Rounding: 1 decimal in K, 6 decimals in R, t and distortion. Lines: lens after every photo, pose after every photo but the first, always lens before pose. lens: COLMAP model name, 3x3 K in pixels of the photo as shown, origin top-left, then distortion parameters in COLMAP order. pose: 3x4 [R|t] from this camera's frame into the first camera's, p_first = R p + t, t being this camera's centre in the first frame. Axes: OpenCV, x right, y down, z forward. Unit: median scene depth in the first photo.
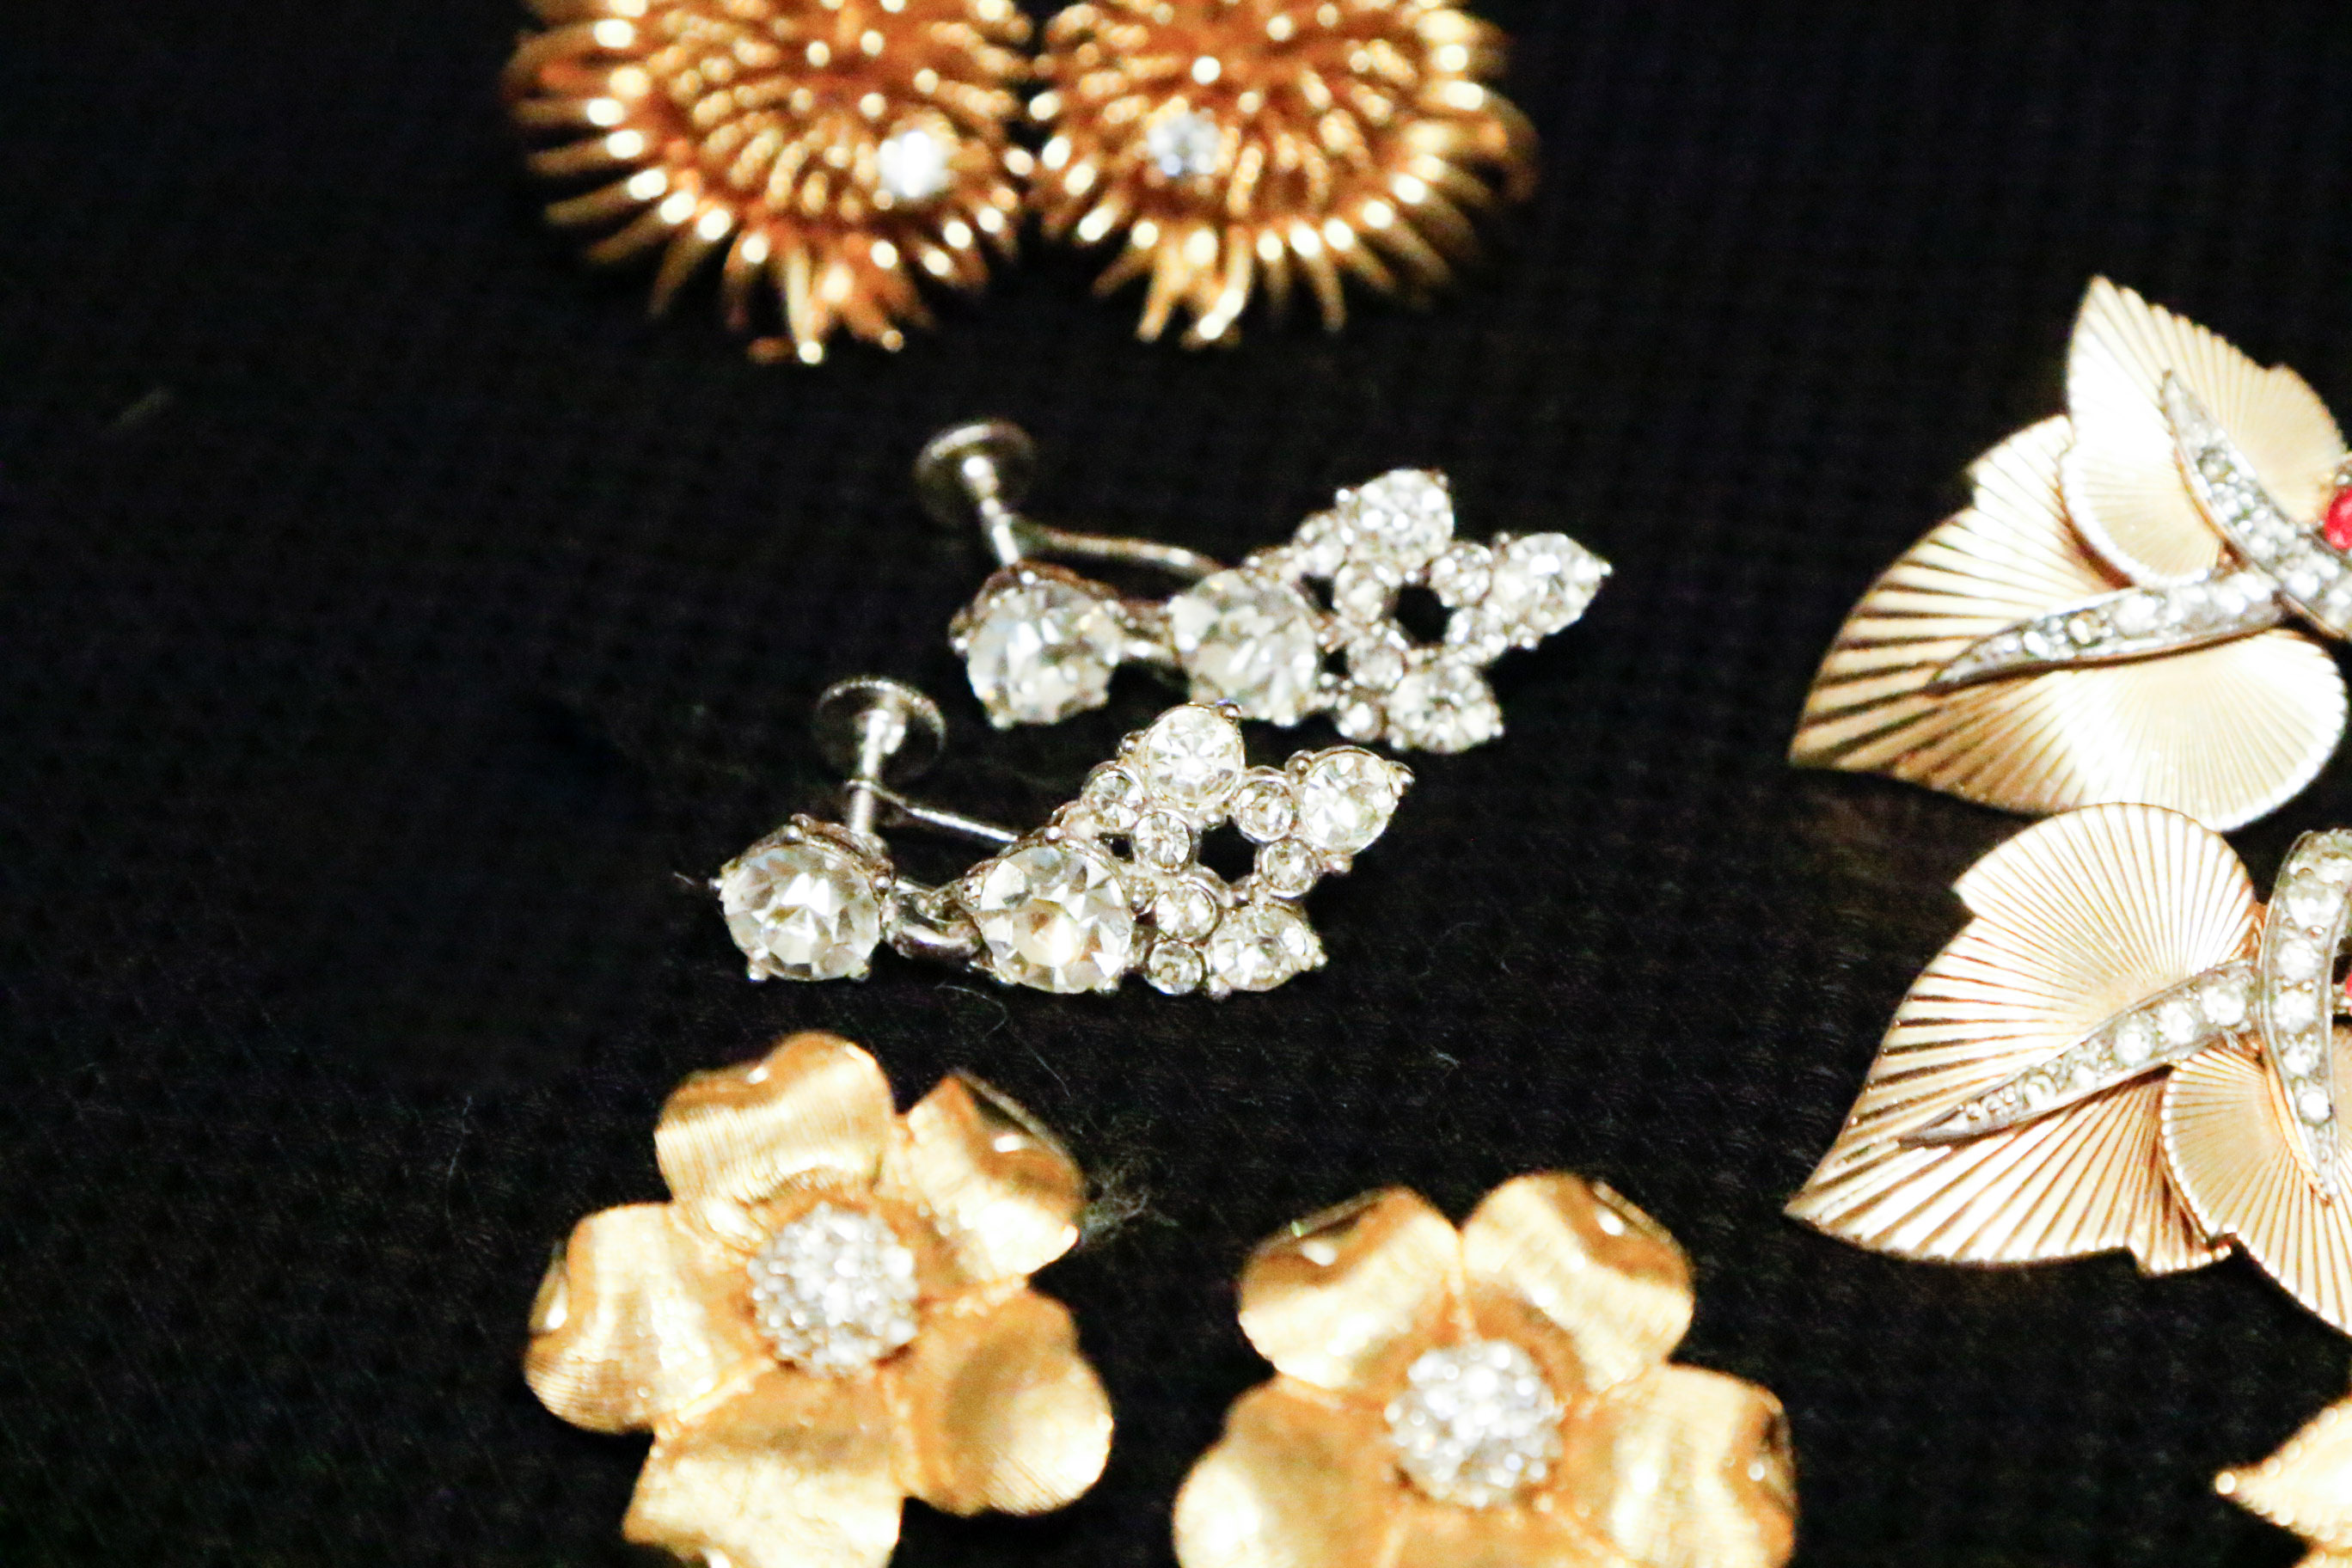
lens RADIAL K [[8671.8, 0, 1157.1], [0, 8671.8, 796.7], [0, 0, 1]] dist [0.223774, 0.000000]
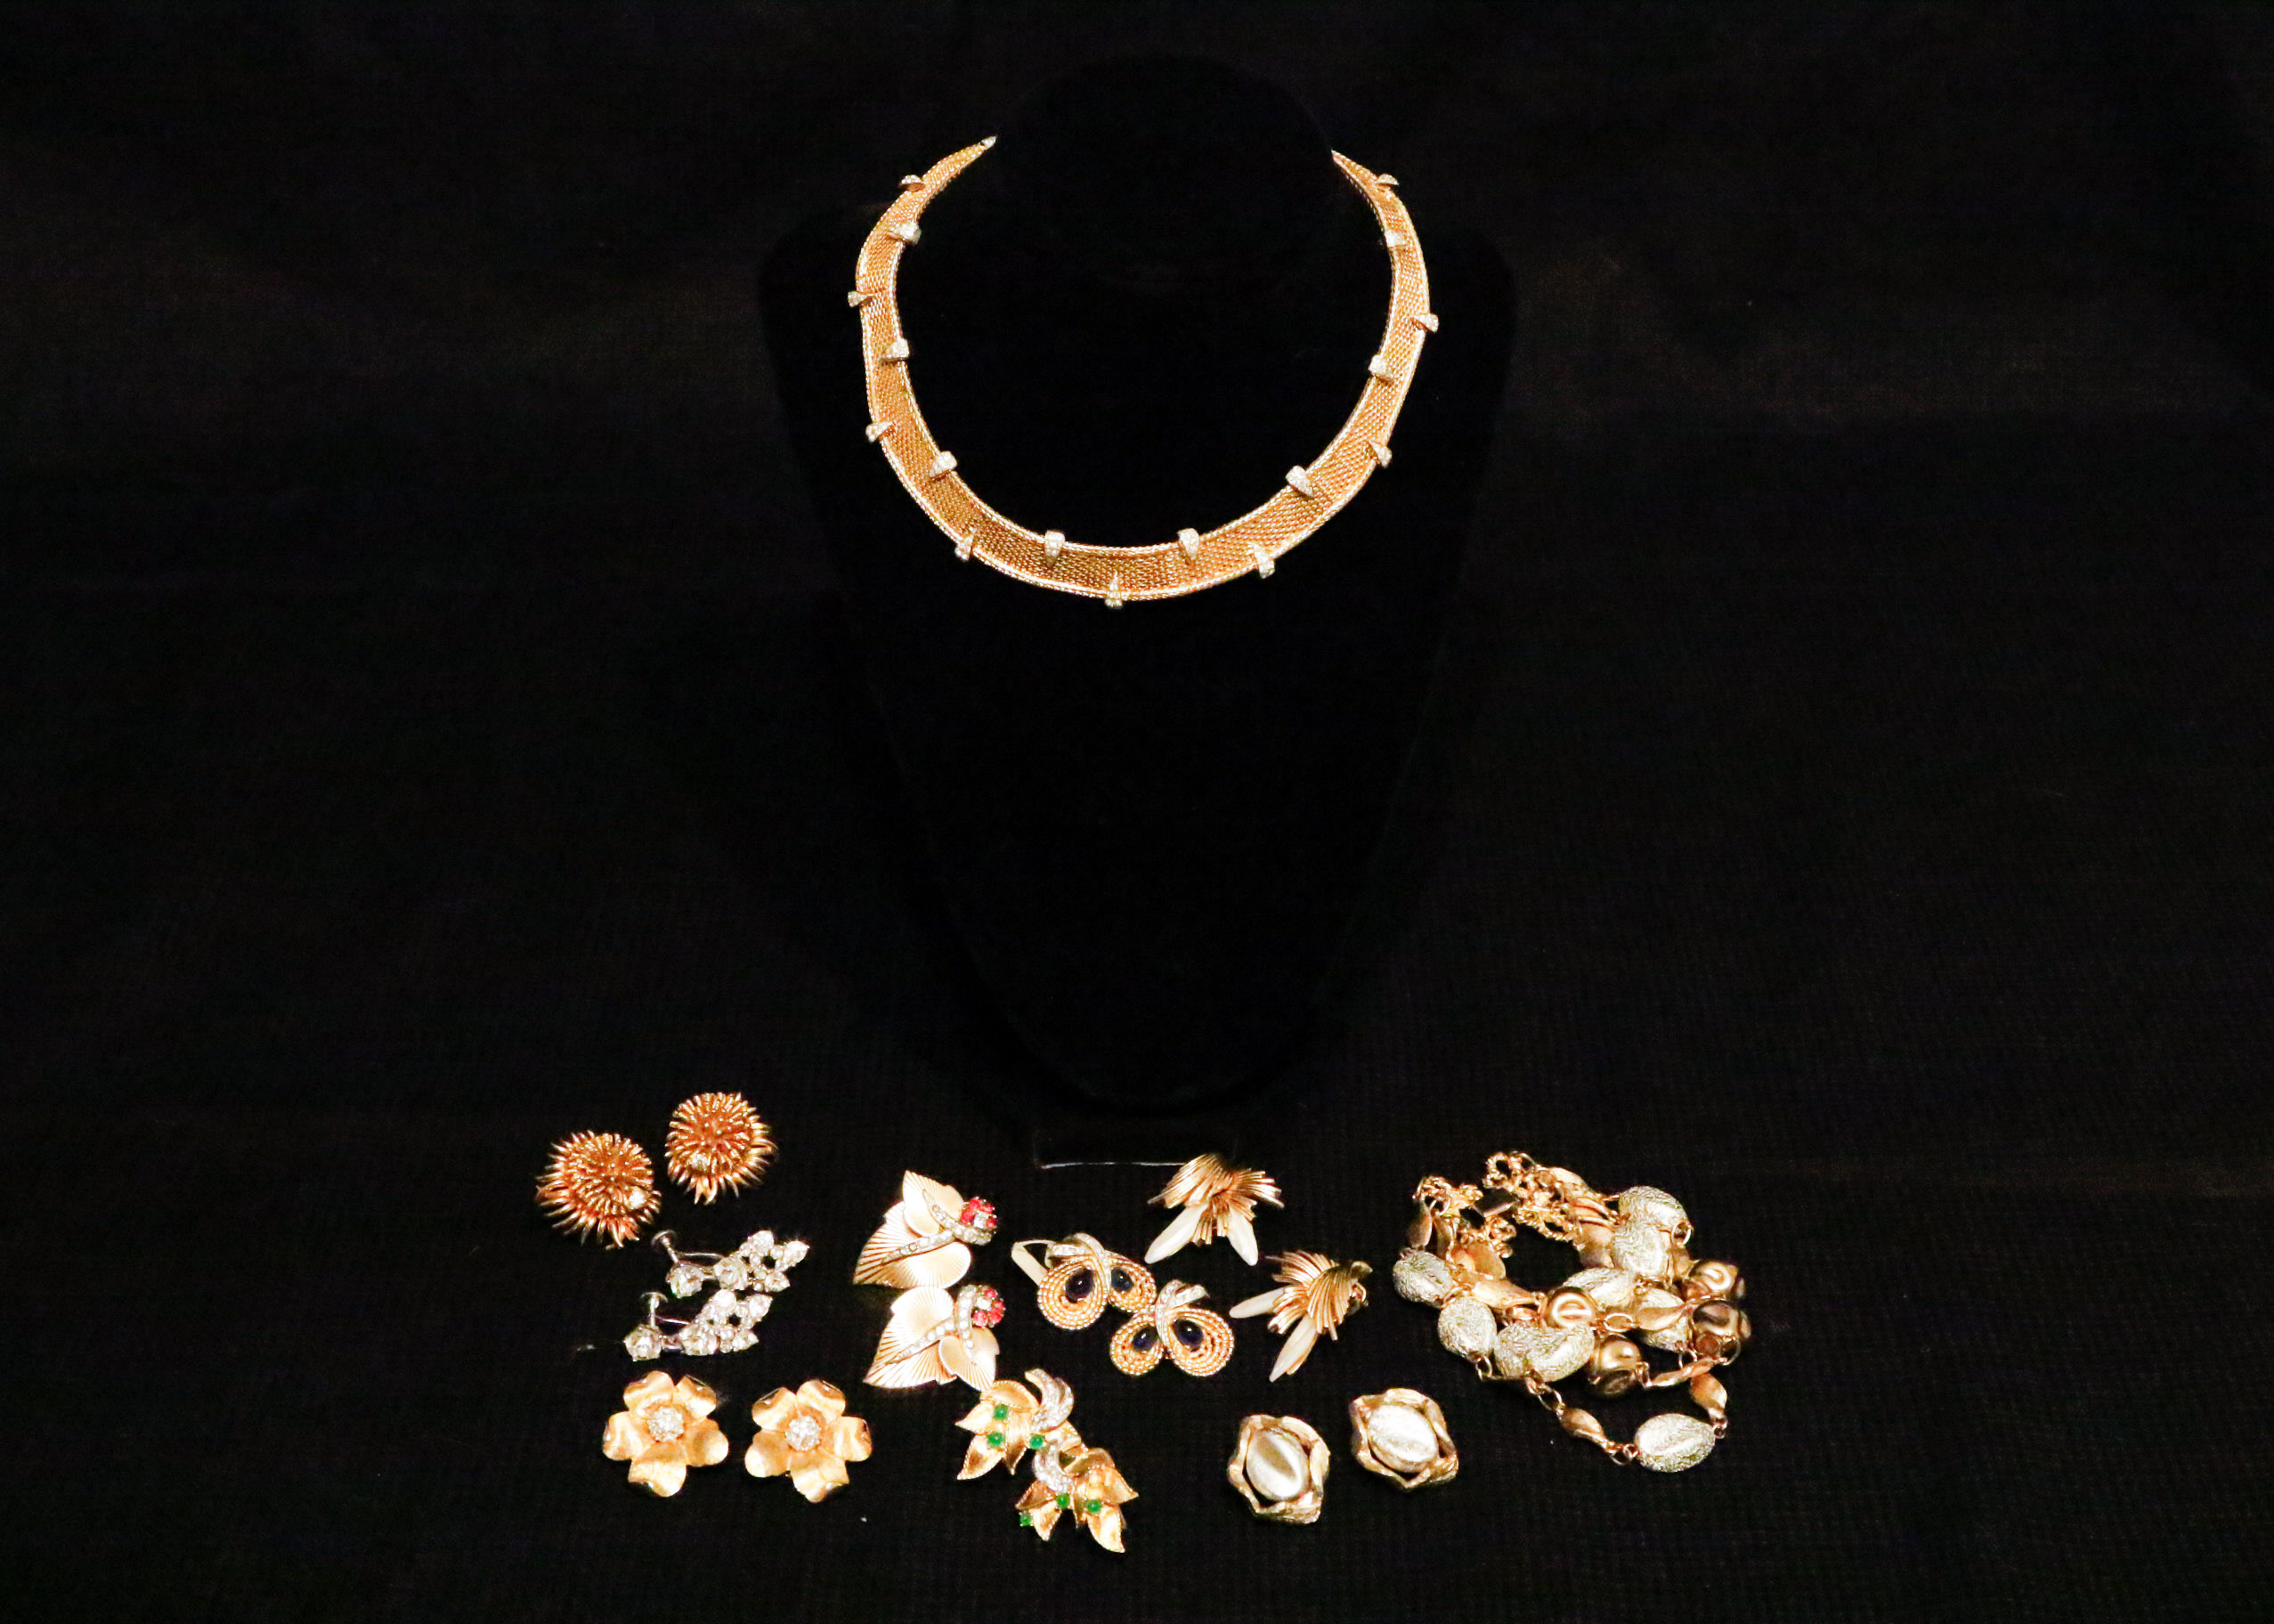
lens RADIAL K [[3510.7, 0, 1124.8], [0, 3510.7, 807.9], [0, 0, 1]] dist [-0.045263, 0.000000]
pose [[0.981425, -0.108419, 0.158273, -0.055524], [0.126892, 0.985609, -0.111682, -0.028651], [-0.143887, 0.129692, 0.981059, -0.926790]]
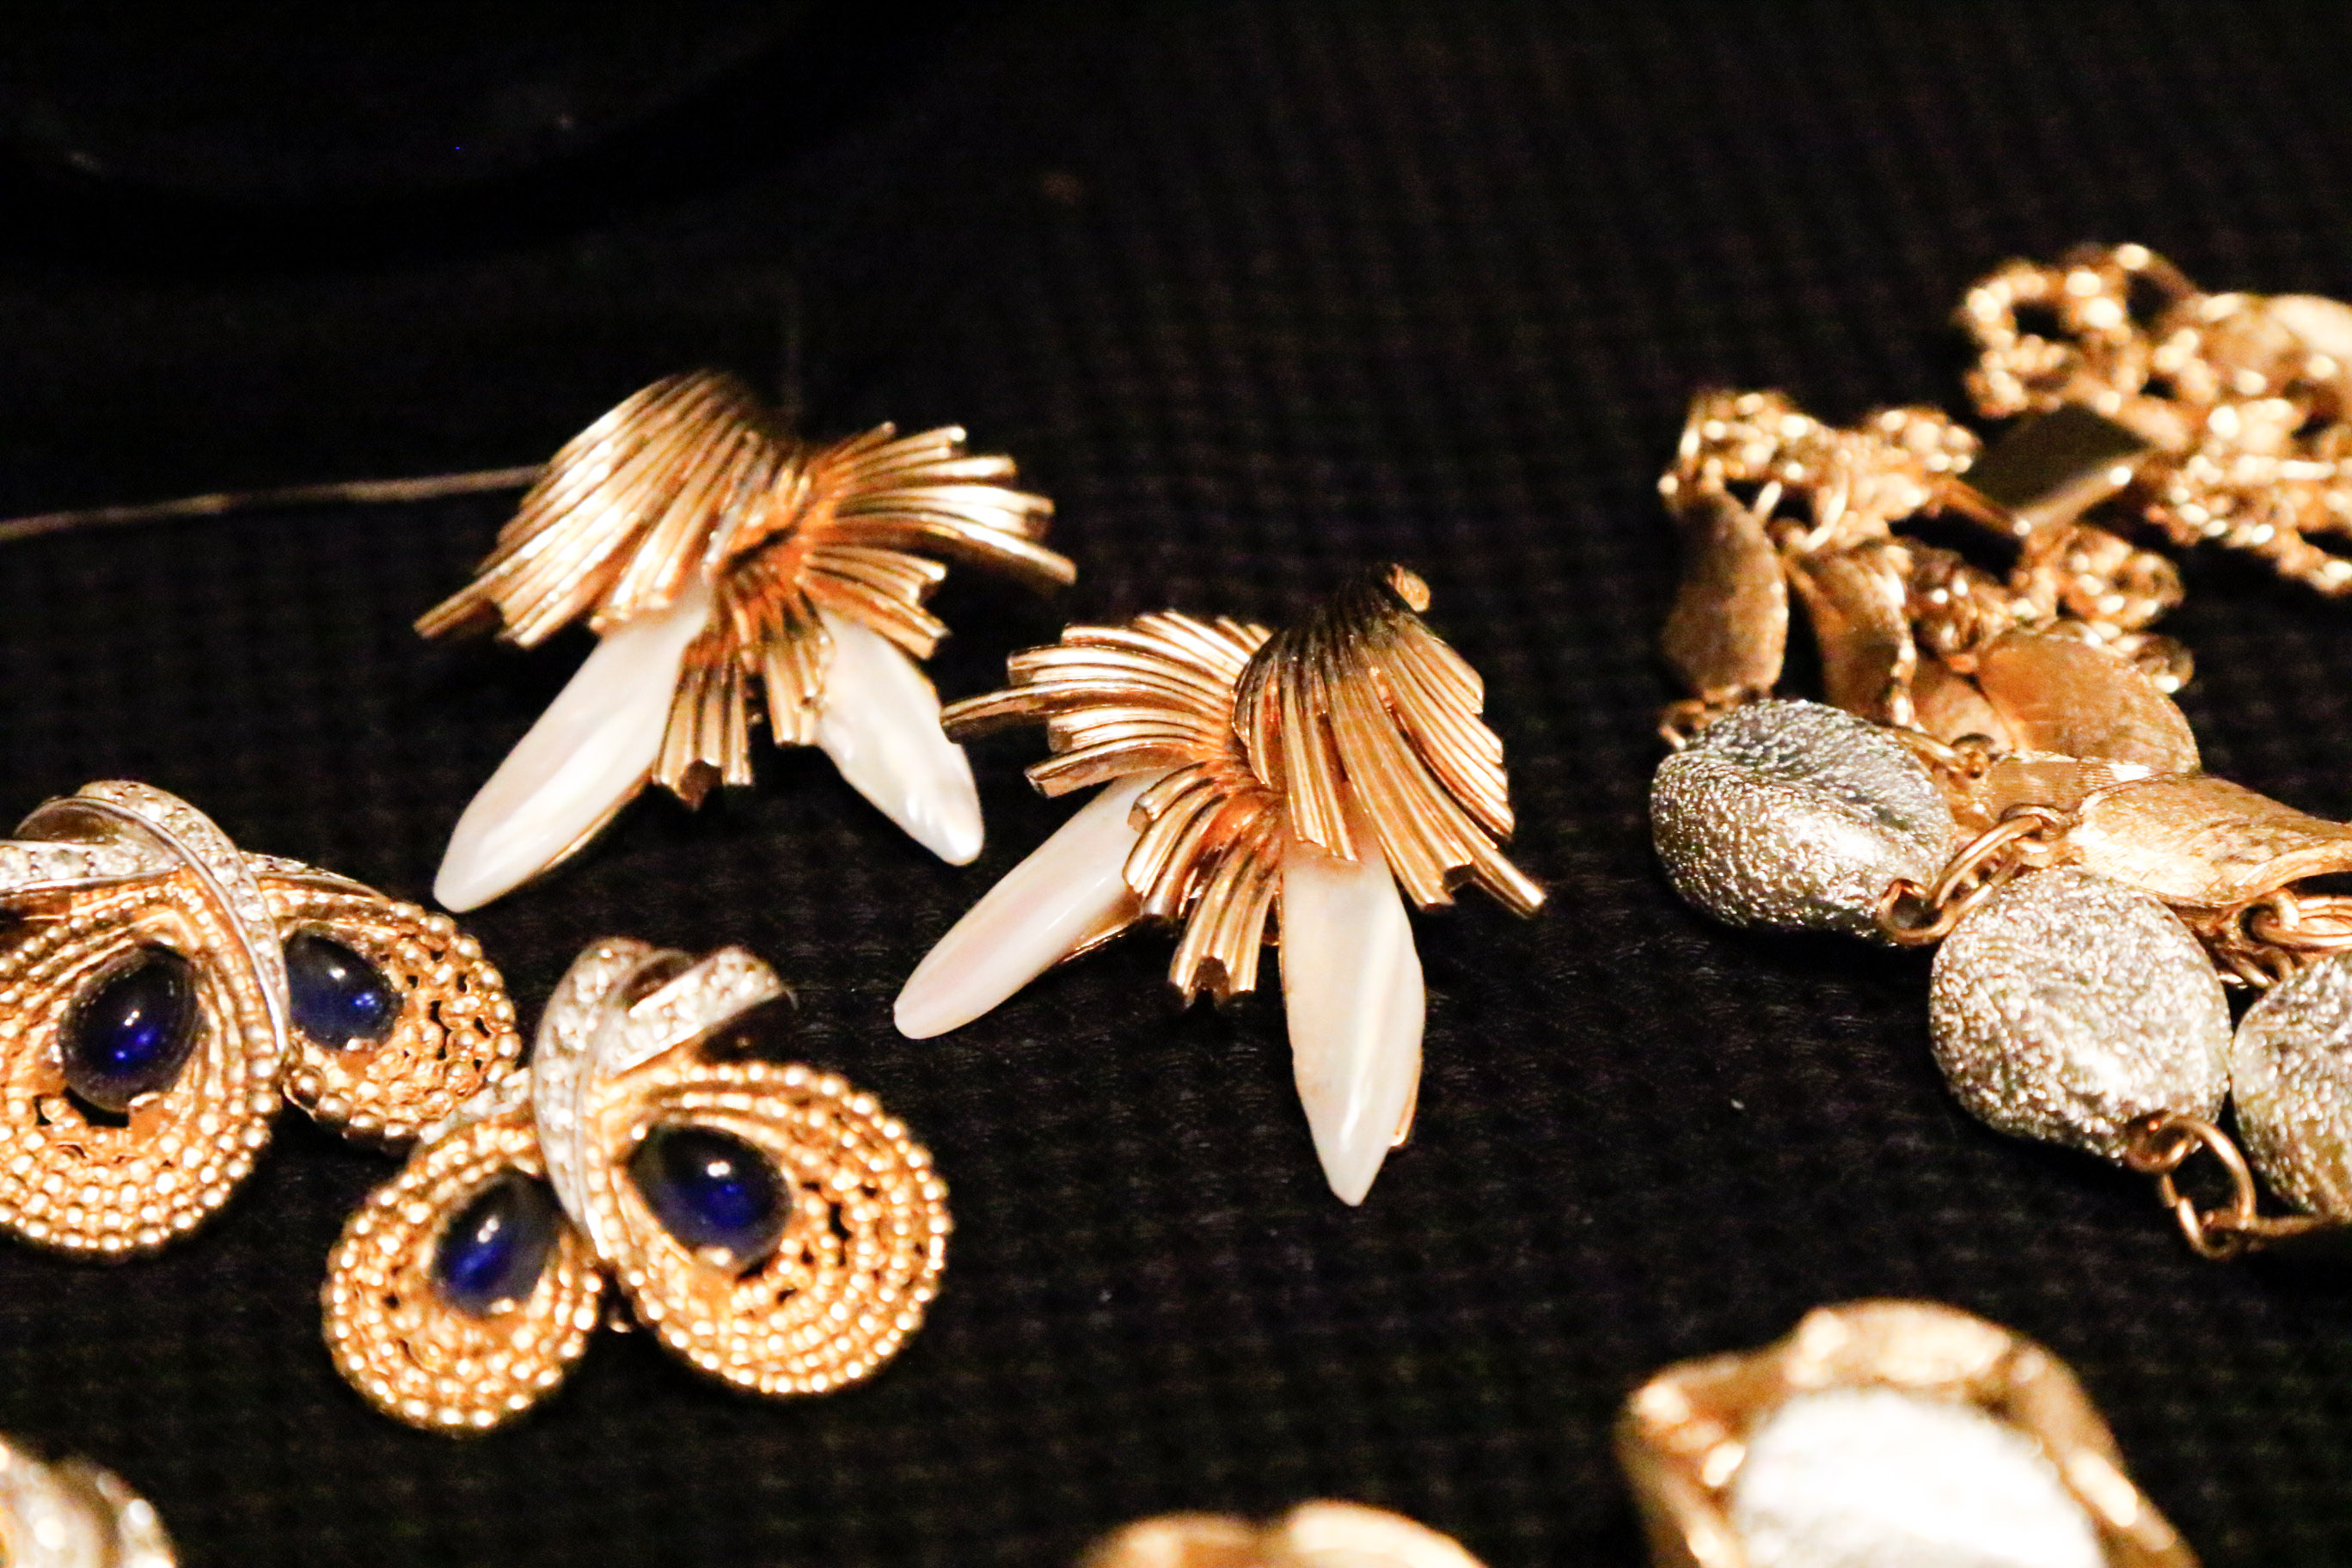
lens RADIAL K [[8671.8, 0, 1157.5], [0, 8671.8, 768.0], [0, 0, 1]] dist [0.223774, 0.000000]
pose [[0.937231, -0.217738, 0.272374, 0.050502], [0.238480, 0.970099, -0.045100, 0.054383], [-0.254410, 0.107225, 0.961134, 0.069370]]
